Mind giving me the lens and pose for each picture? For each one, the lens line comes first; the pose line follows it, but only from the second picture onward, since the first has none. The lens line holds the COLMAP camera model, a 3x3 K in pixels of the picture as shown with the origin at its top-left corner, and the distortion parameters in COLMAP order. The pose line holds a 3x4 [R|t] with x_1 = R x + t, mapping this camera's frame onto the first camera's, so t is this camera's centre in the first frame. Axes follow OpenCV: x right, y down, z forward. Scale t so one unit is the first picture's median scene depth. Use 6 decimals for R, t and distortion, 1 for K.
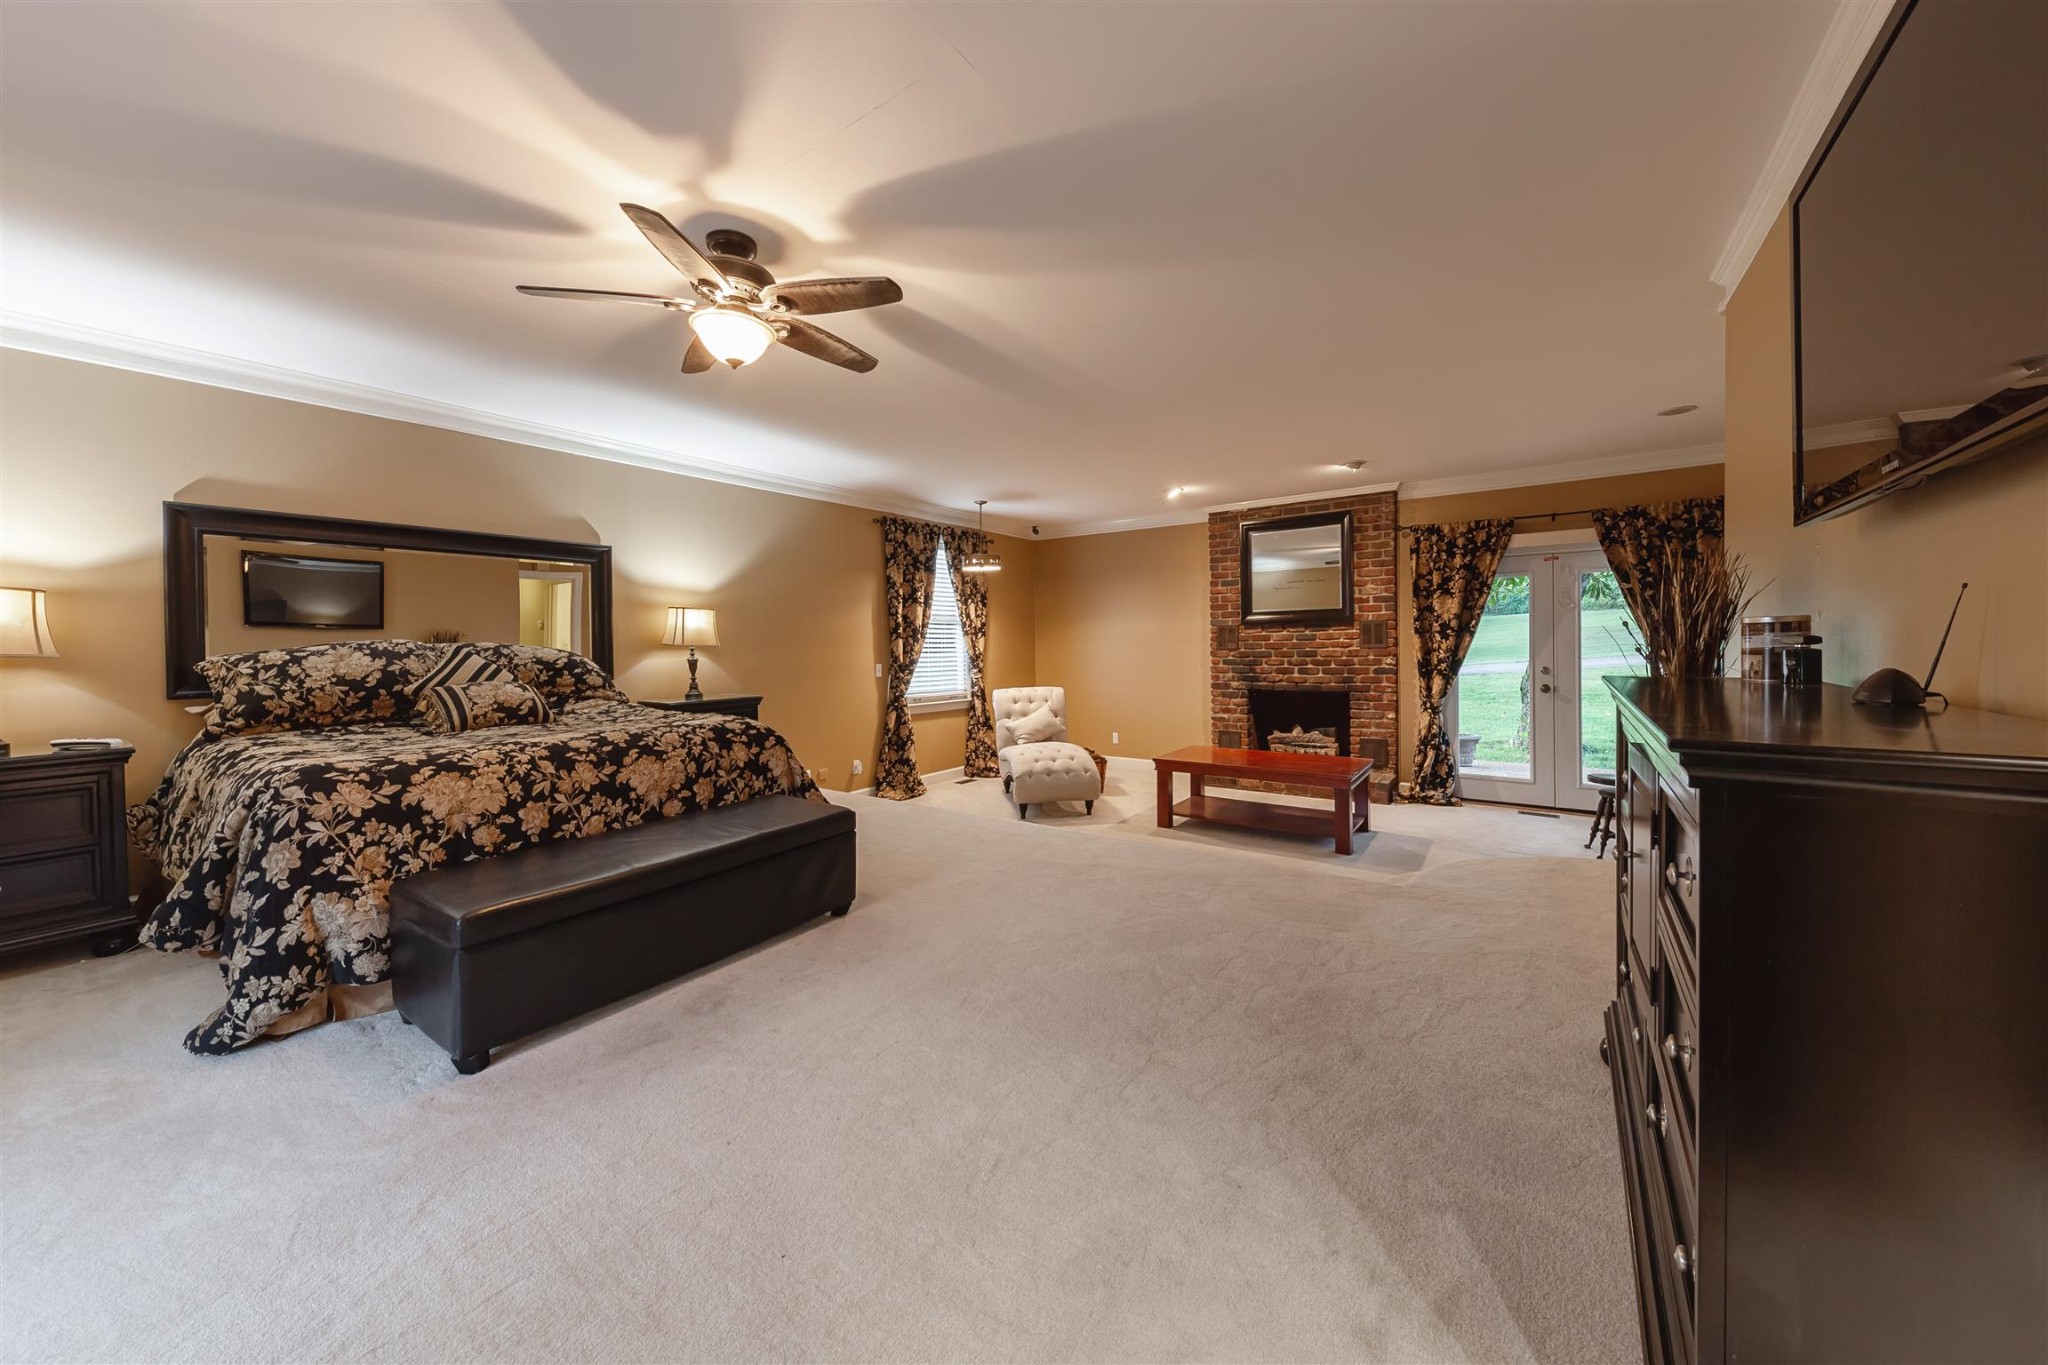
lens RADIAL K [[730.9, 0, 1000.9], [0, 730.9, 648.5], [0, 0, 1]] dist [0.002510, -0.000211]
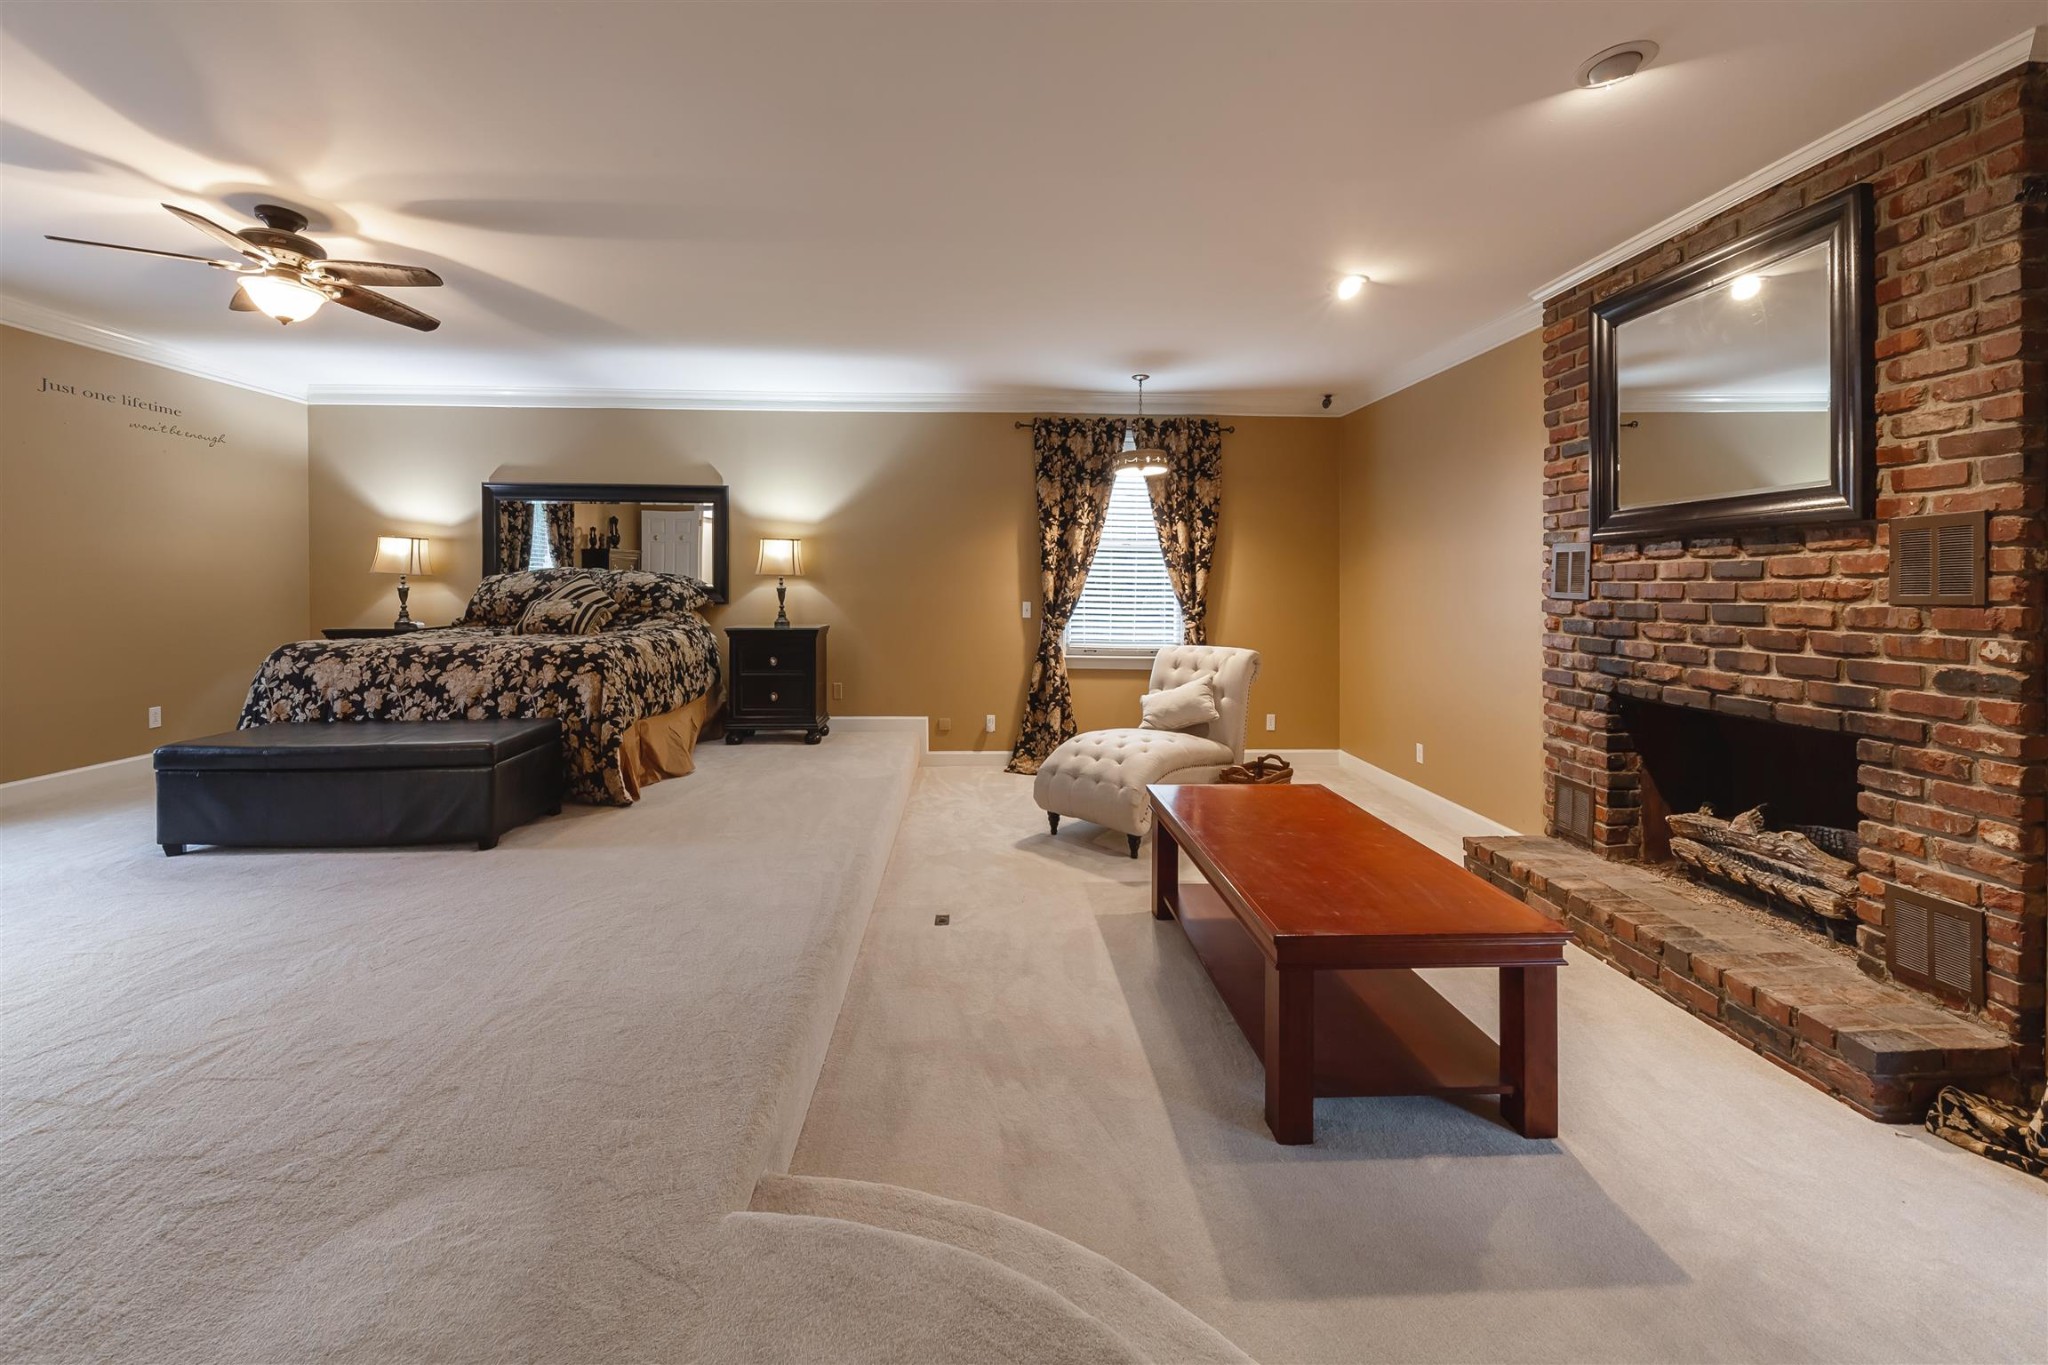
lens RADIAL K [[776.5, 0, 989.2], [0, 776.5, 582.7], [0, 0, 1]] dist [0.003548, -0.000034]
pose [[0.600927, 0.016506, -0.799133, 0.626474], [-0.019662, 0.999789, 0.005865, -0.005455], [0.799062, 0.012188, 0.601125, 0.567360]]
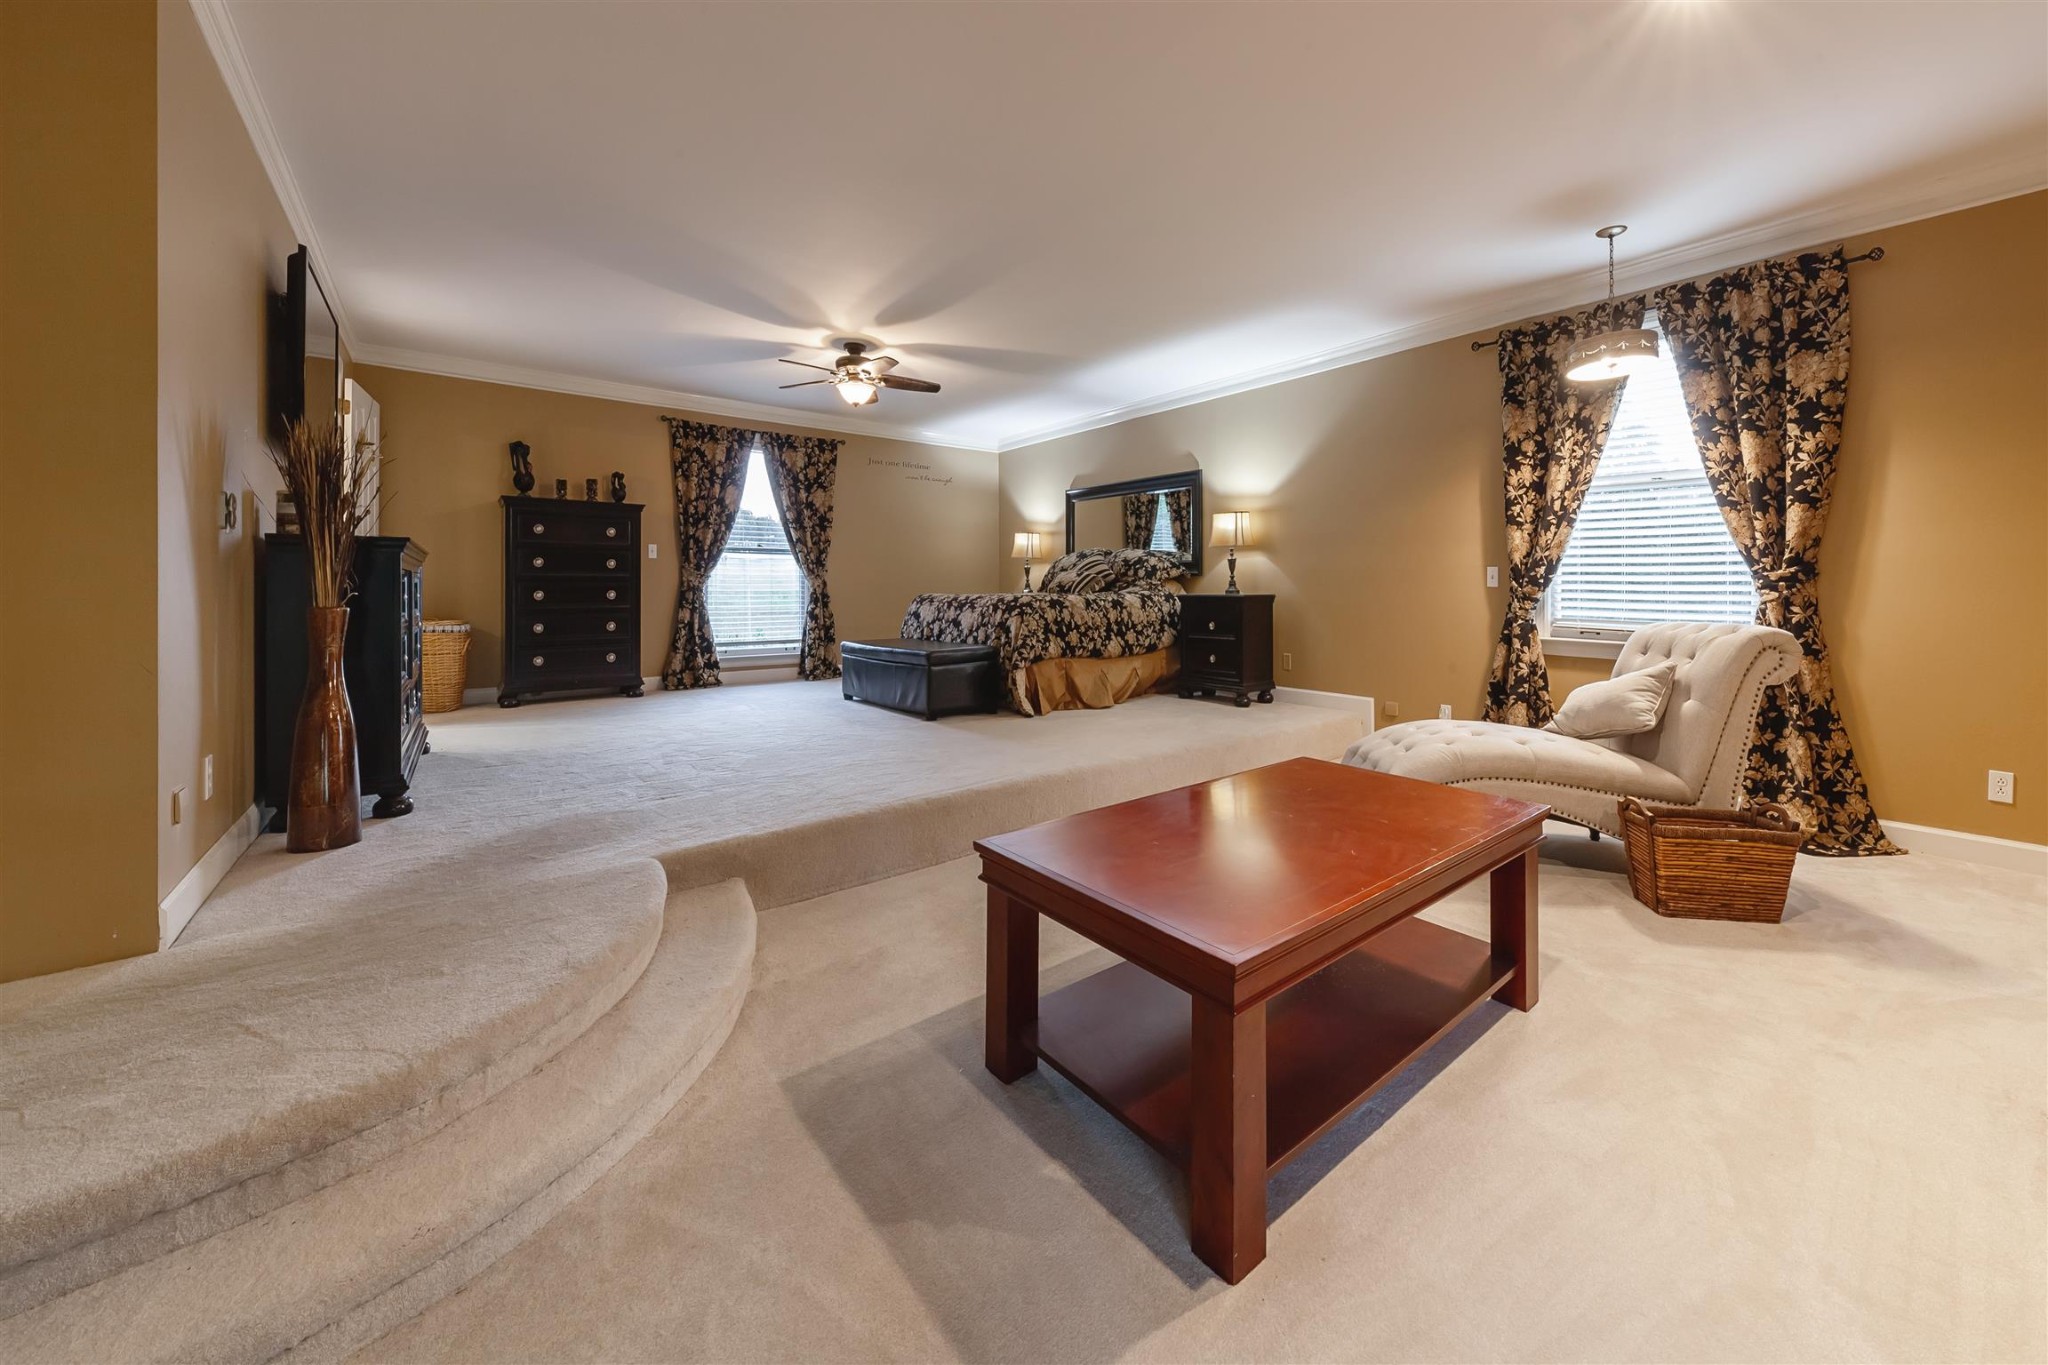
lens RADIAL K [[730.9, 0, 1002.6], [0, 730.9, 588.2], [0, 0, 1]] dist [0.002510, -0.000211]
pose [[-0.299397, 0.018512, -0.953949, 0.722819], [-0.007627, 0.999733, 0.021794, 0.036744], [0.954098, 0.013801, -0.299176, 0.989378]]
